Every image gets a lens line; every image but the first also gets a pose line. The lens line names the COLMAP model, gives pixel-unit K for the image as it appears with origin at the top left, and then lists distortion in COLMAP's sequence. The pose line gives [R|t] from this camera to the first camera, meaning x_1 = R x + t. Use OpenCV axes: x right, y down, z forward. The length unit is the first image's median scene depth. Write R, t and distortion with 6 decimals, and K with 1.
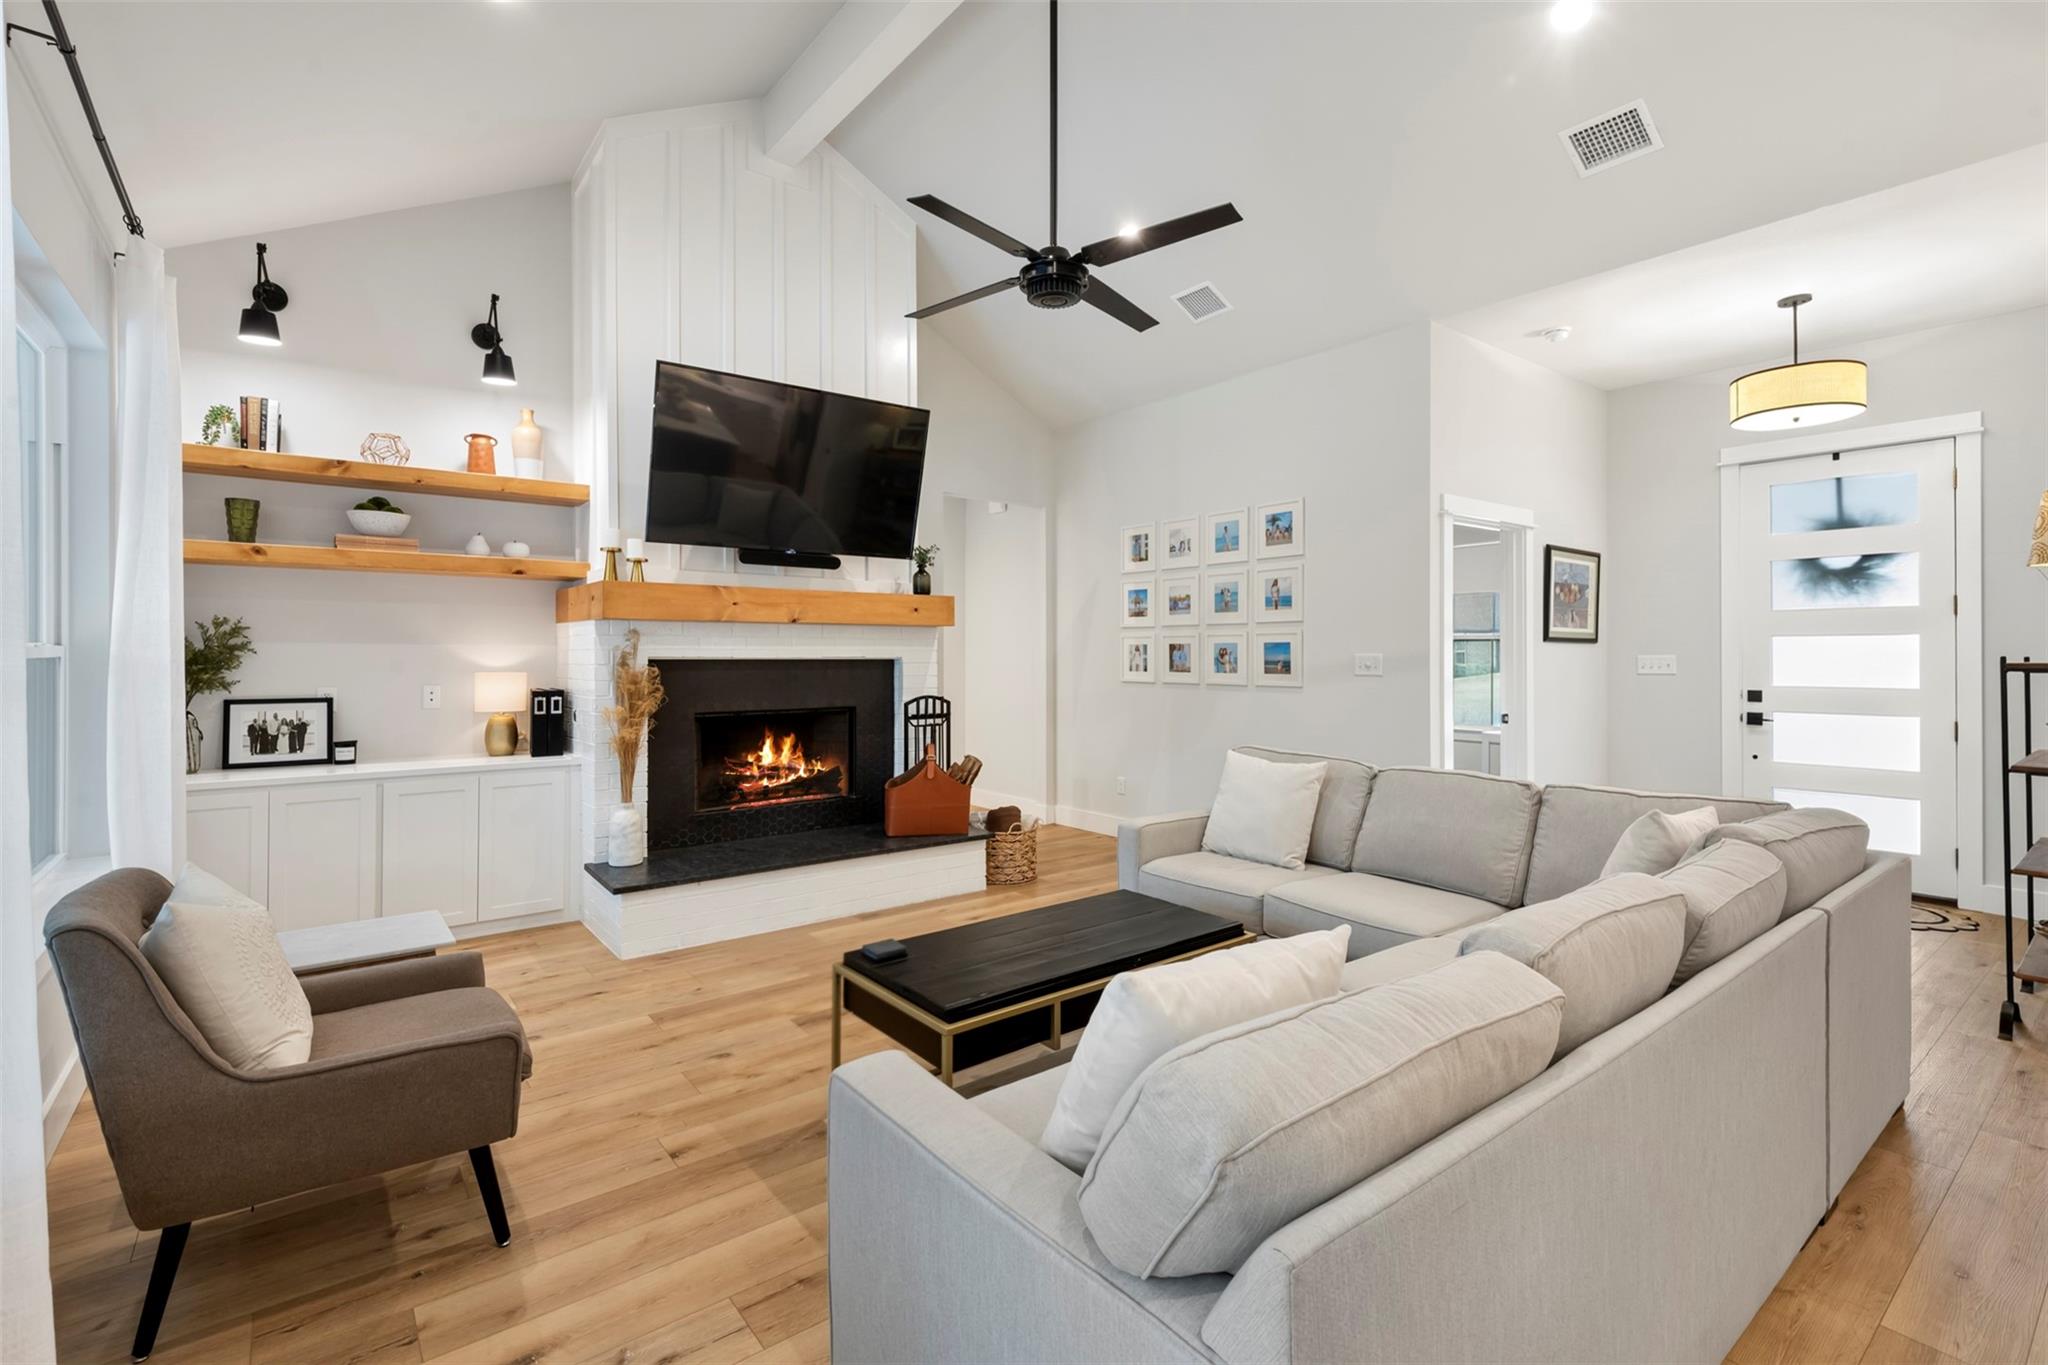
lens RADIAL K [[921.3, 0, 1027.2], [0, 921.3, 653.7], [0, 0, 1]] dist [0.037671, -0.022242]
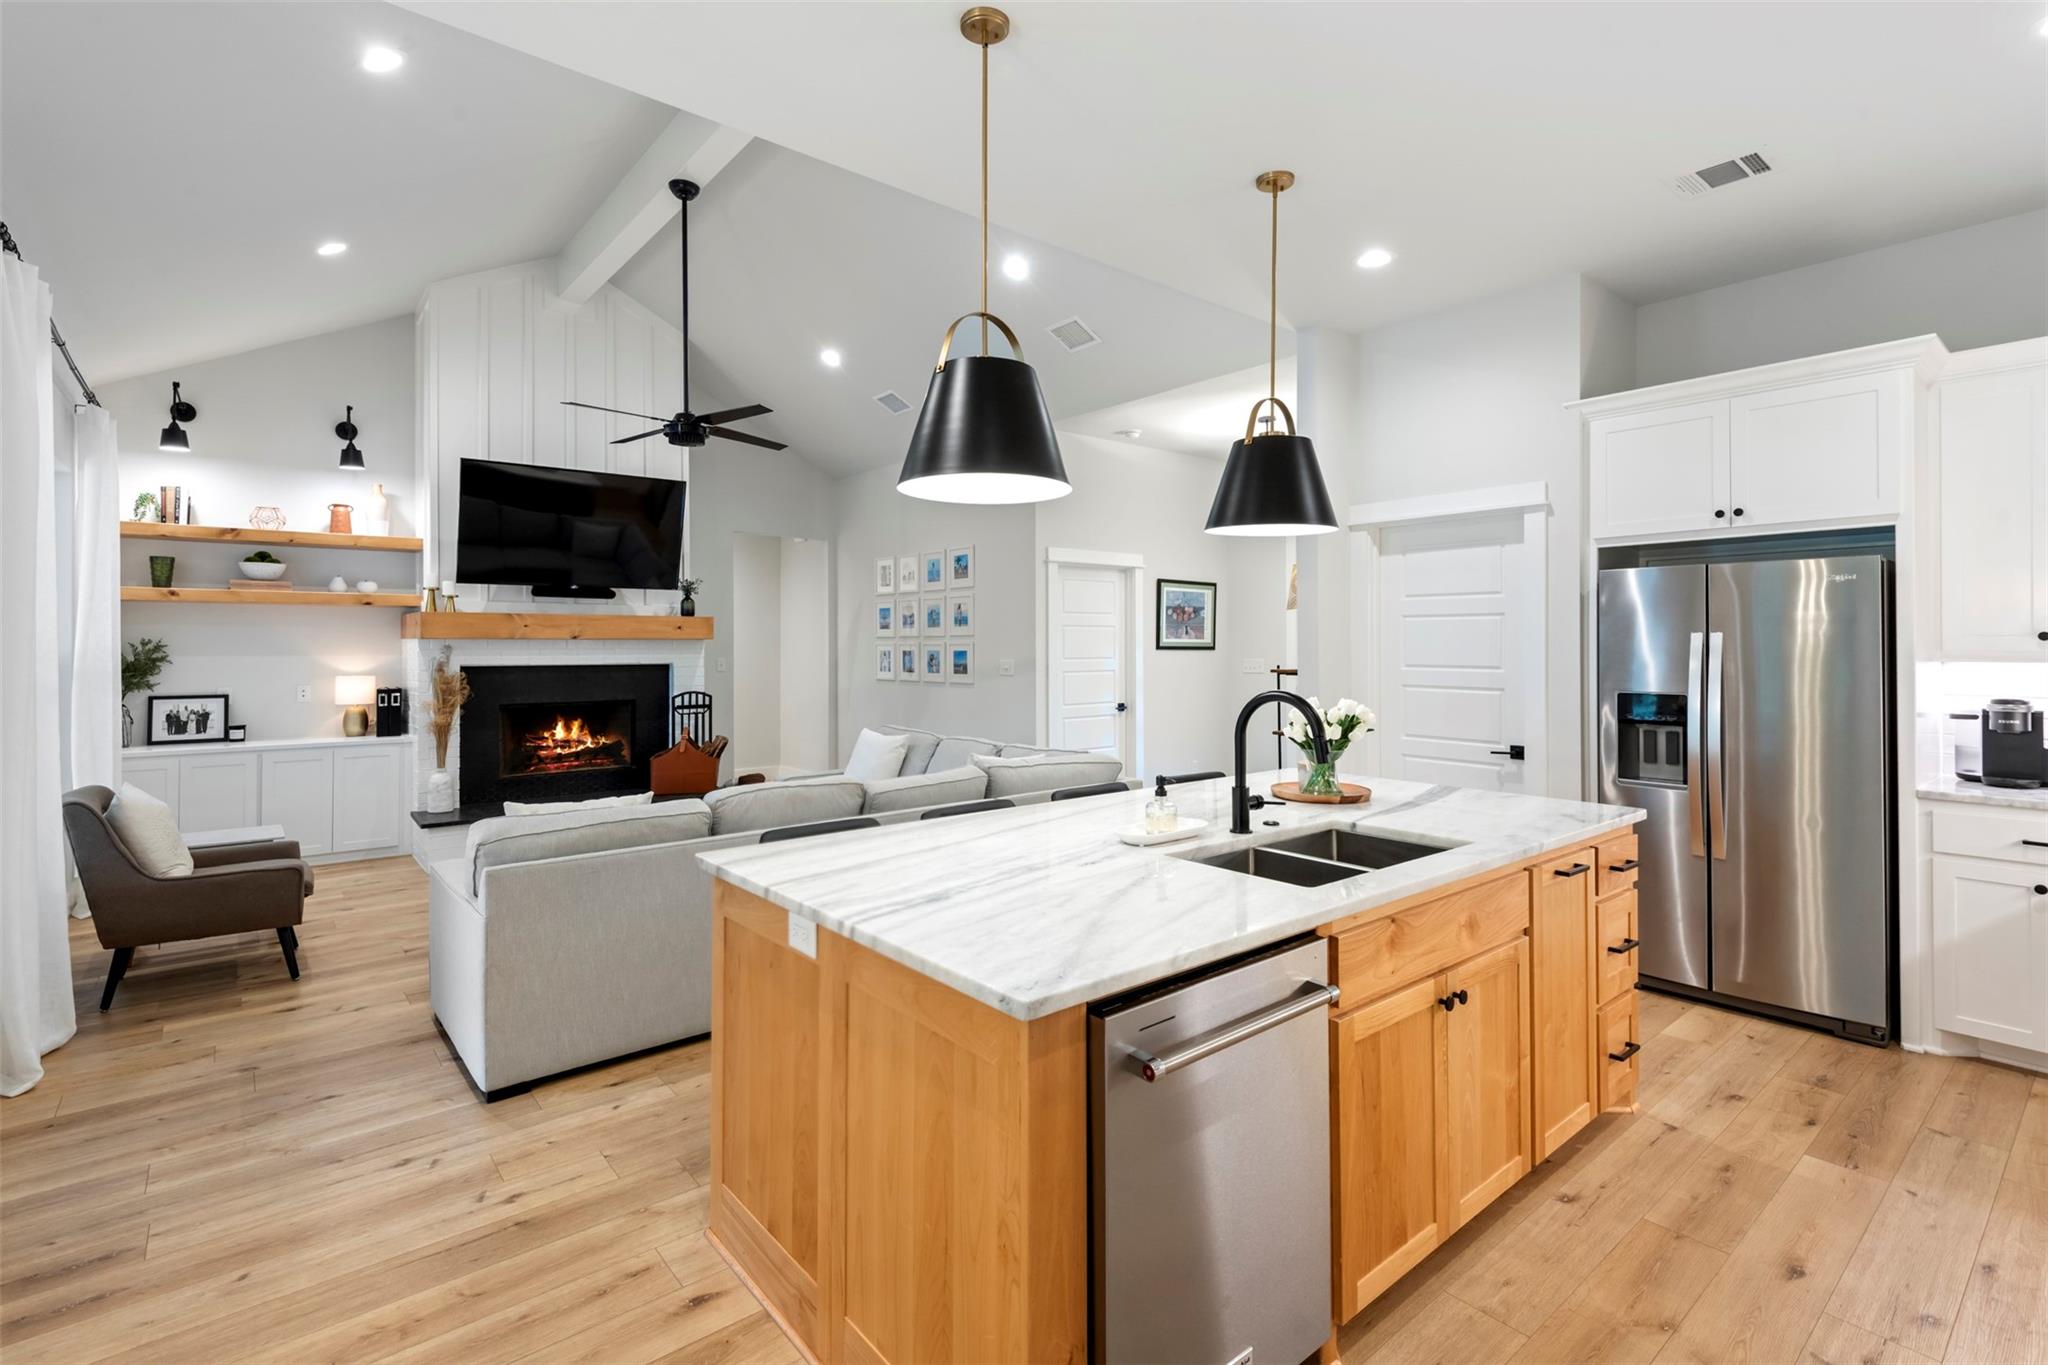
lens RADIAL K [[940.7, 0, 1028.1], [0, 940.7, 641.8], [0, 0, 1]] dist [0.040684, -0.021380]
pose [[0.999498, -0.001699, 0.031650, 0.390630], [0.001864, 0.999985, -0.005181, -0.021497], [-0.031641, 0.005238, 0.999486, -0.451445]]
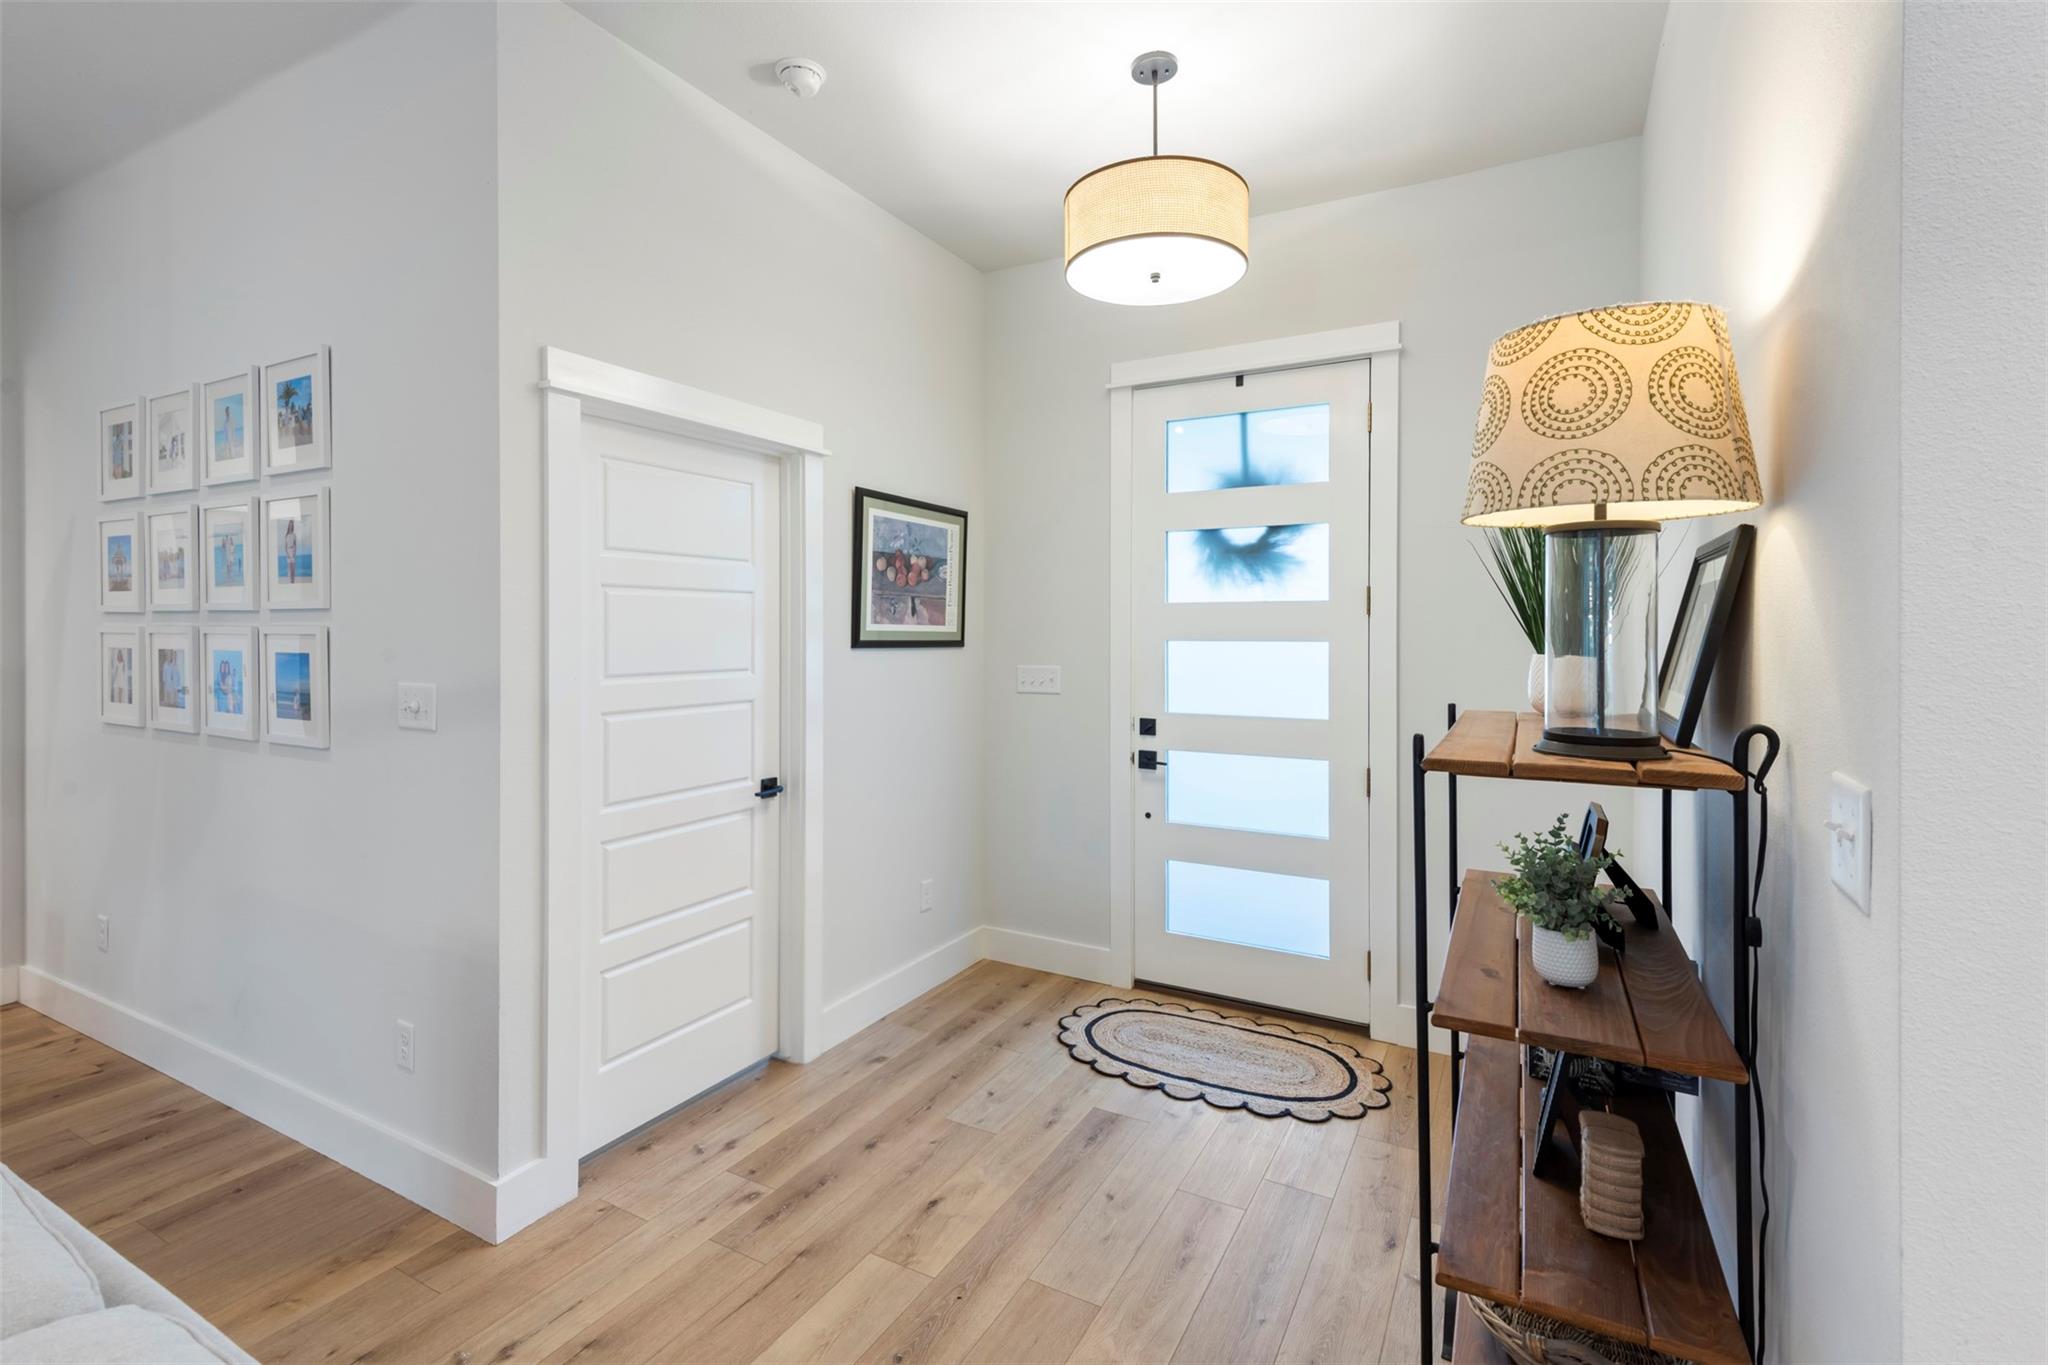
lens RADIAL K [[940.7, 0, 1028.1], [0, 940.7, 641.8], [0, 0, 1]] dist [0.040684, -0.021380]
pose [[0.917755, -0.000721, 0.397147, 0.504748], [-0.004120, 0.999927, 0.011336, -0.029751], [-0.397126, -0.012040, 0.917685, 0.477708]]
